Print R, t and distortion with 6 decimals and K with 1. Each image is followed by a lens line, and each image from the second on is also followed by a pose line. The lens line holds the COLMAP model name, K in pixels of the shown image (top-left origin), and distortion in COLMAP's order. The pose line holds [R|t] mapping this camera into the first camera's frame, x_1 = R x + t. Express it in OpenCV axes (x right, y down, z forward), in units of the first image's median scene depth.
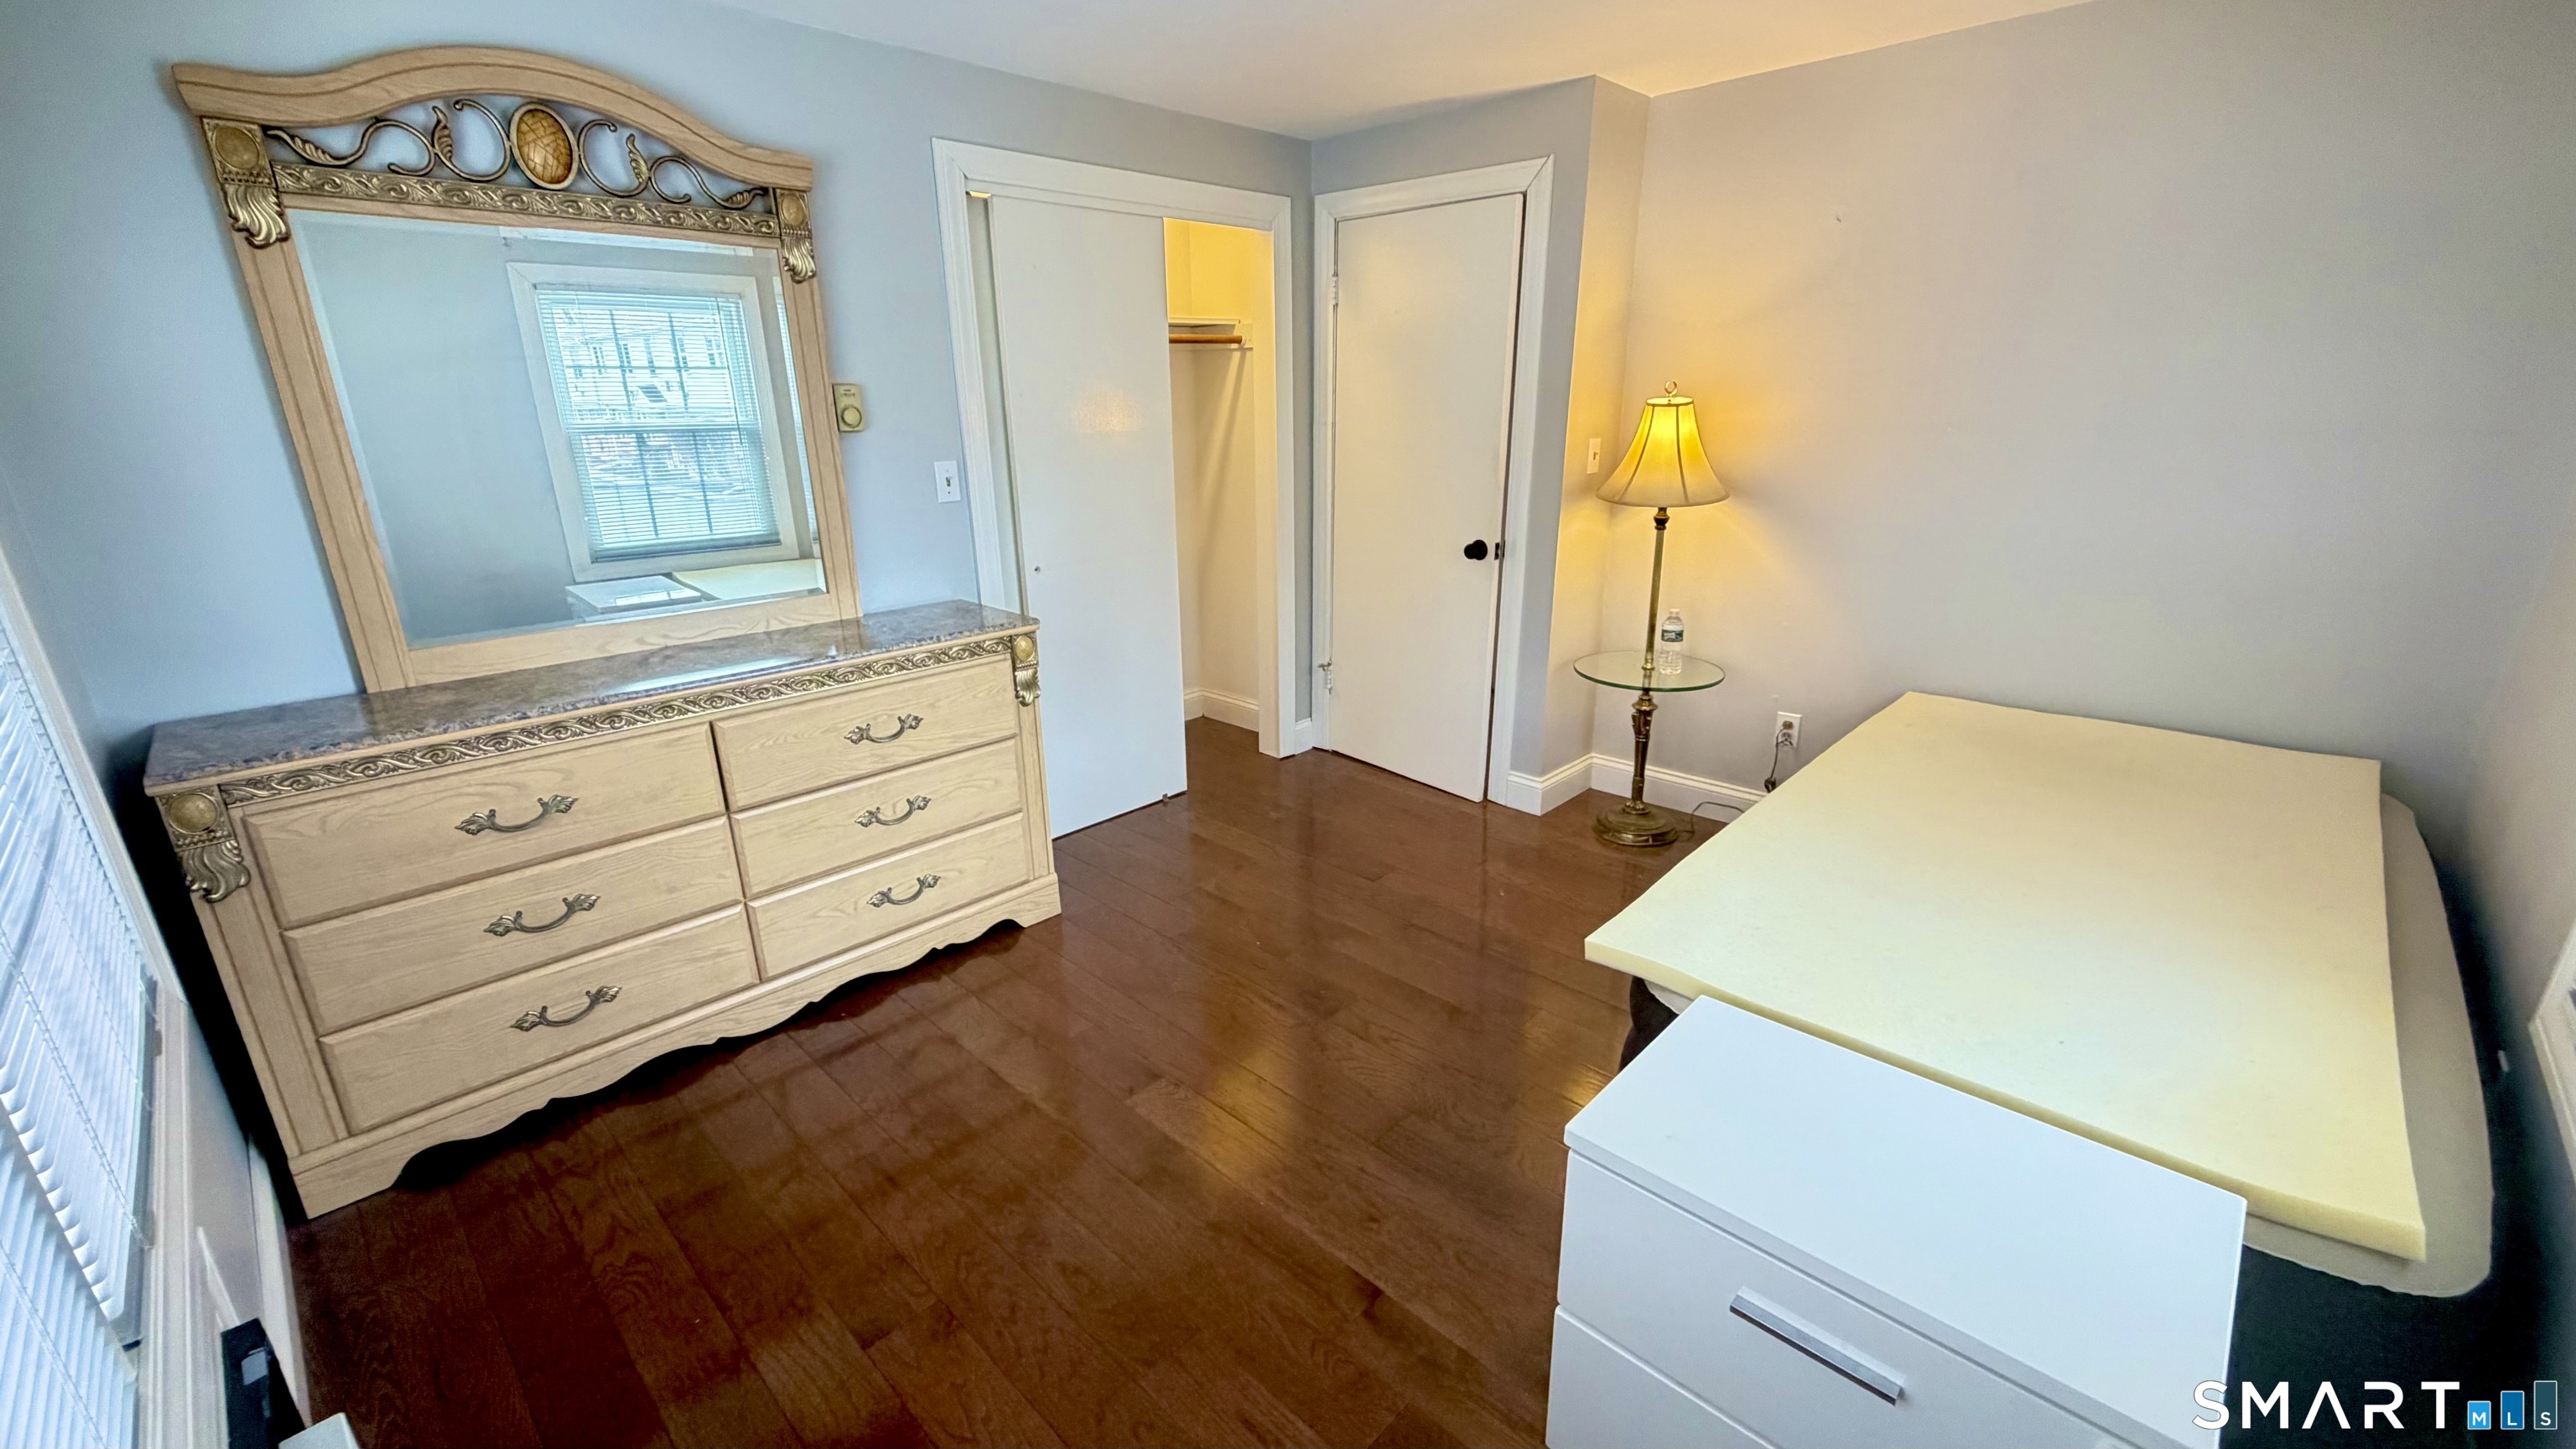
lens RADIAL K [[1024.3, 0, 1282.6], [0, 1024.3, 729.0], [0, 0, 1]] dist [0.000093, 0.000053]
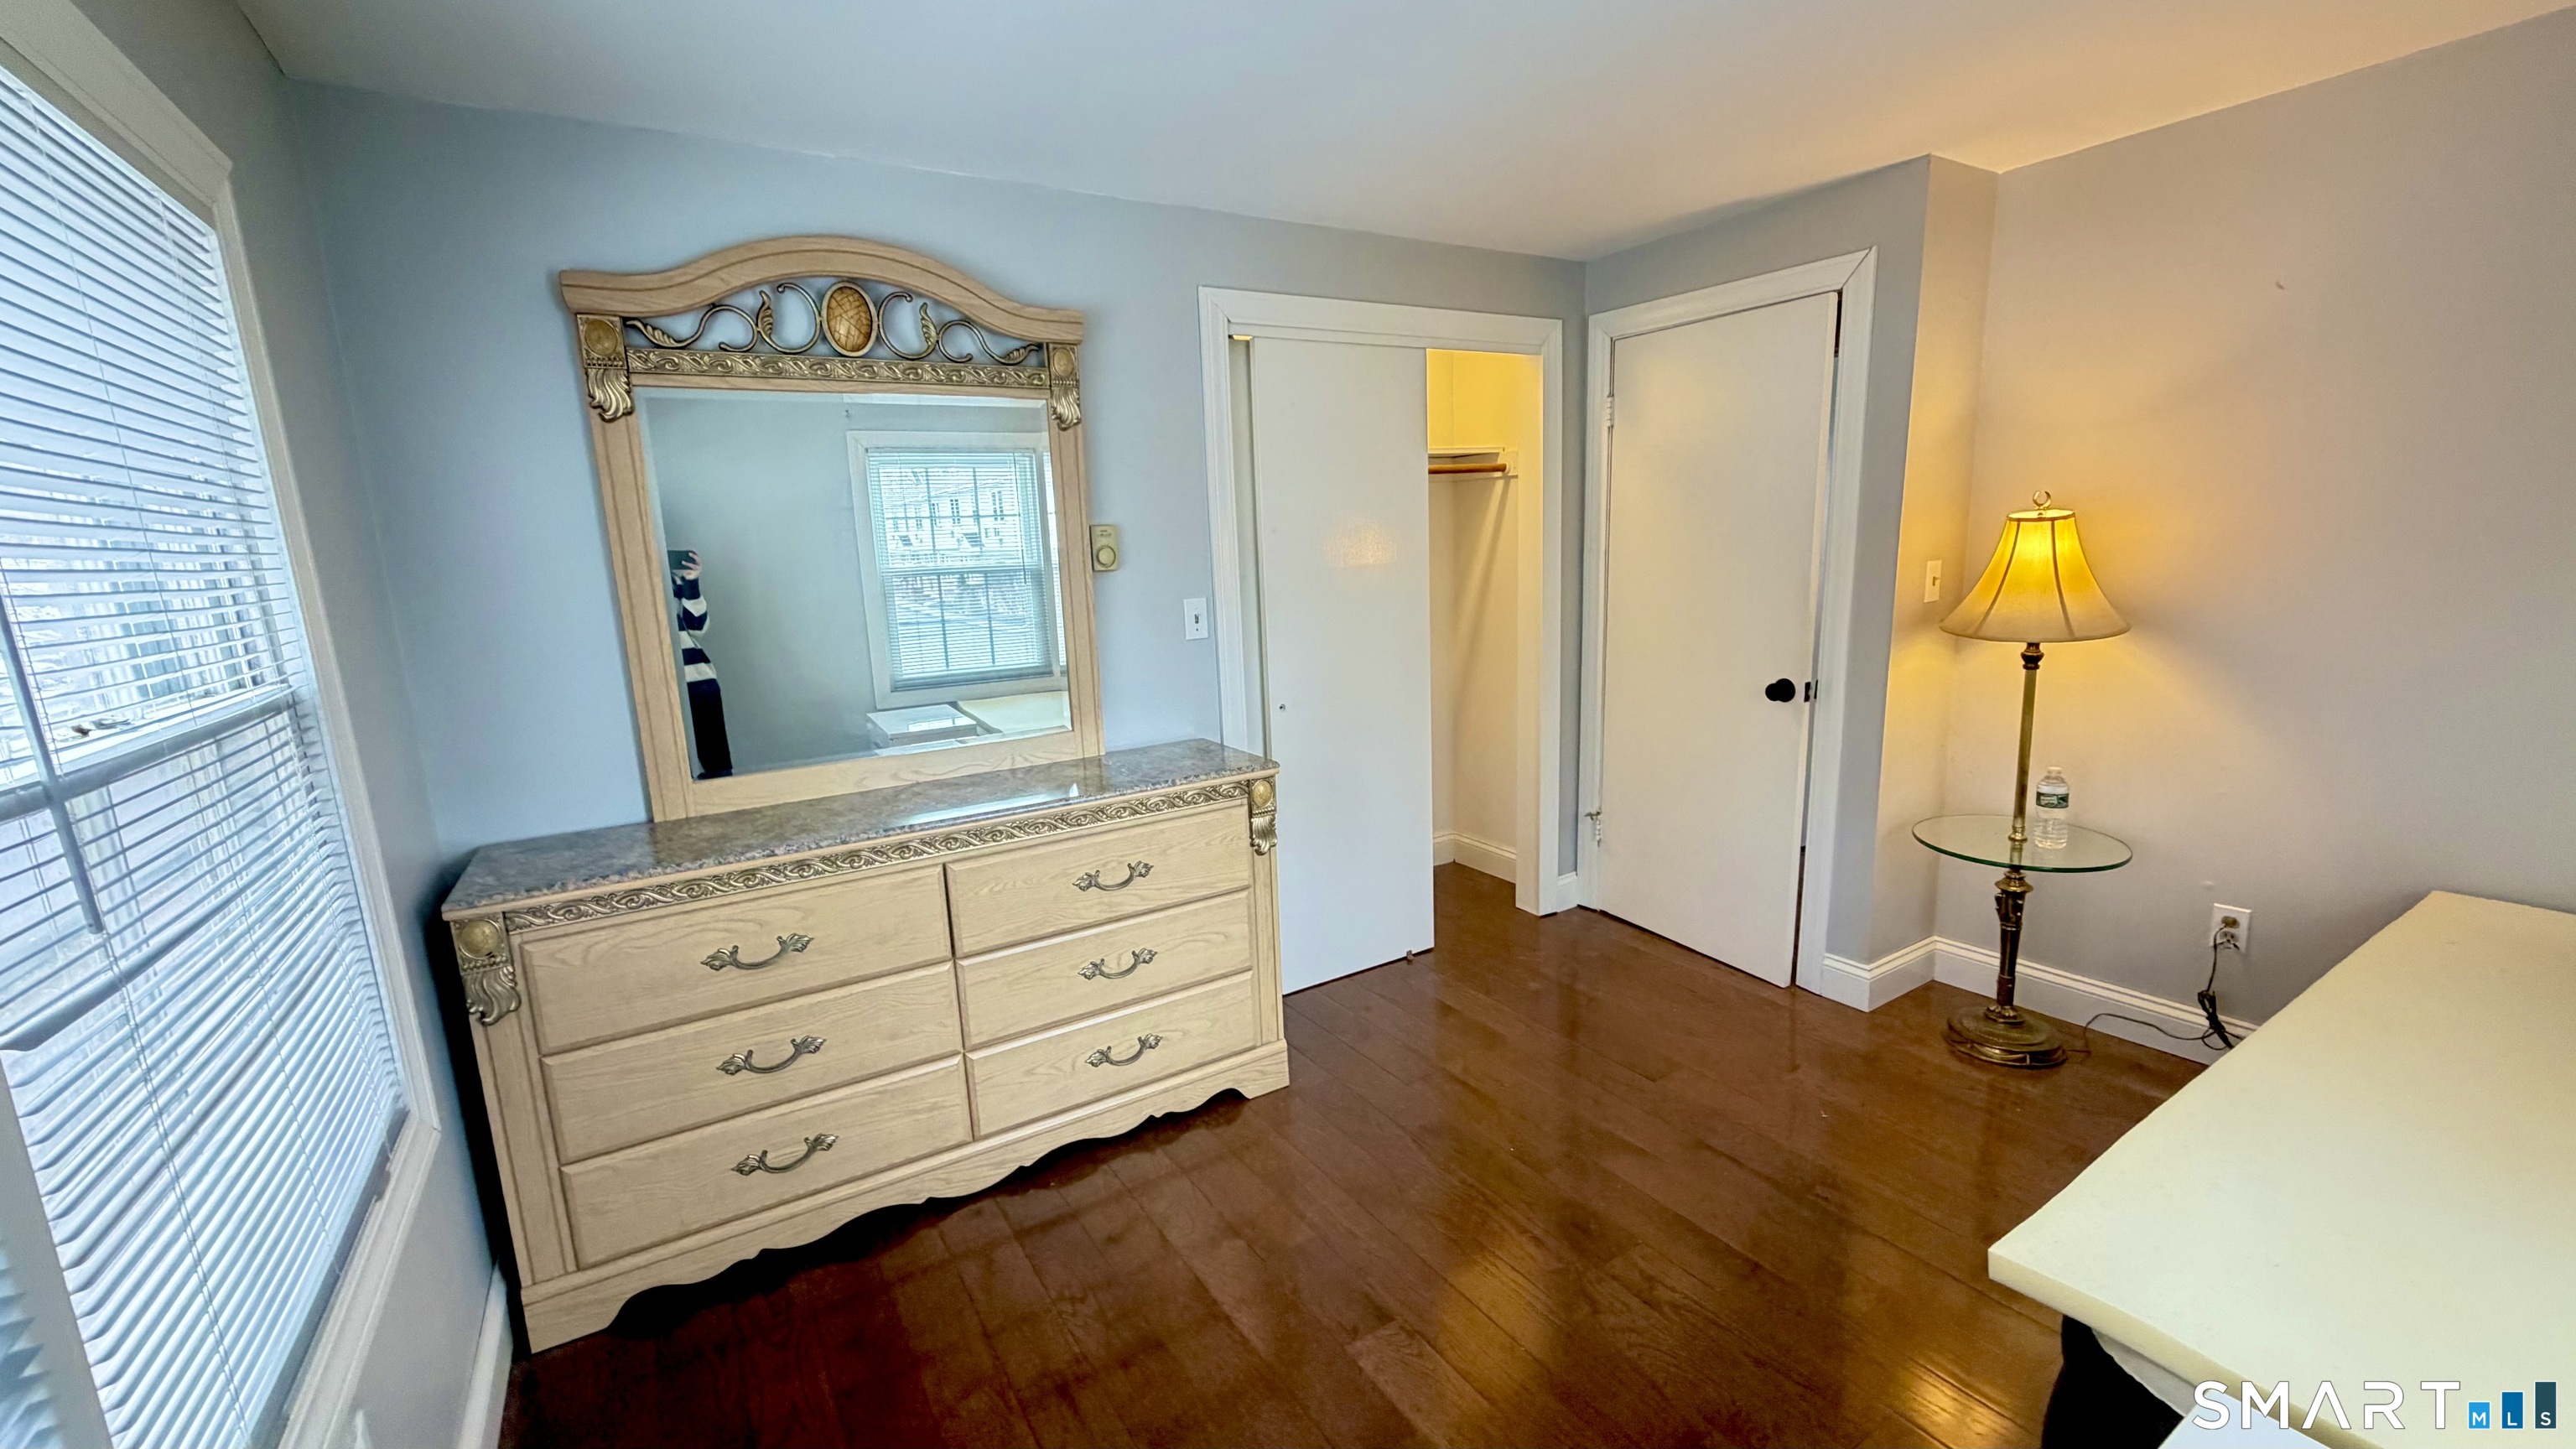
lens RADIAL K [[1016.0, 0, 1288.0], [0, 1016.0, 724.5], [0, 0, 1]] dist [0.000970, 0.000284]
pose [[0.970538, 0.016808, -0.240359, -0.008081], [-0.046462, 0.991897, -0.118244, -0.034010], [0.236424, 0.125928, 0.963455, 0.109660]]
